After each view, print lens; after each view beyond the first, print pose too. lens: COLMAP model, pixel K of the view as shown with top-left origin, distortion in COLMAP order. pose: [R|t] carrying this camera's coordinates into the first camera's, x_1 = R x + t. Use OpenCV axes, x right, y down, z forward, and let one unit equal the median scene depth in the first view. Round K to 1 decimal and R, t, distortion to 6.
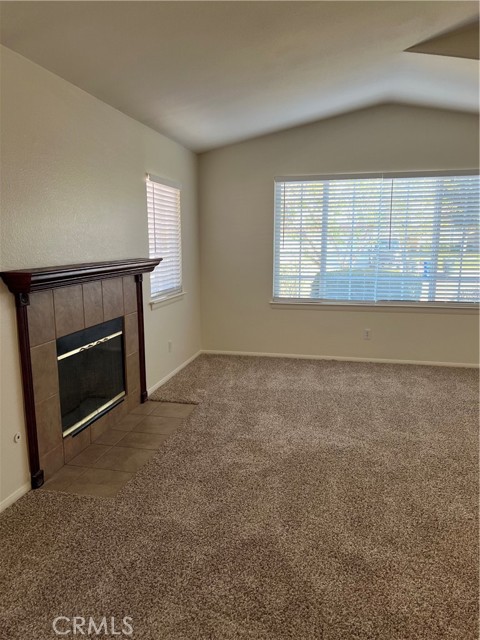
lens RADIAL K [[483.2, 0, 242.7], [0, 483.2, 320.6], [0, 0, 1]] dist [0.061313, -0.060341]
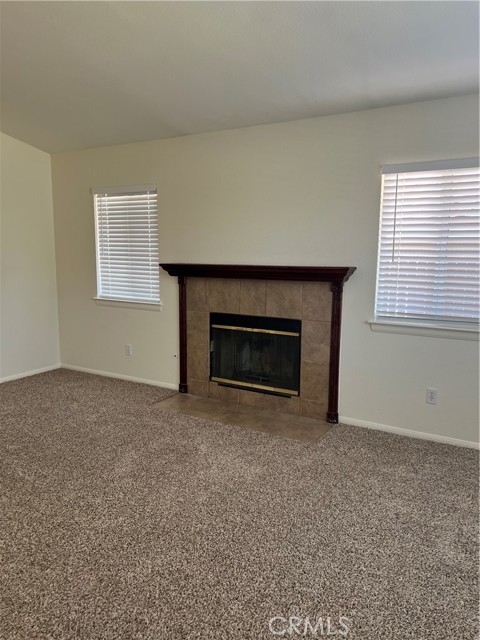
lens RADIAL K [[483.2, 0, 242.7], [0, 483.2, 320.6], [0, 0, 1]] dist [0.061313, -0.060341]
pose [[-0.320995, 0.158302, -0.933757, 0.949364], [-0.154100, 0.964063, 0.216415, -0.267234], [0.934460, 0.213360, -0.285065, 1.480618]]
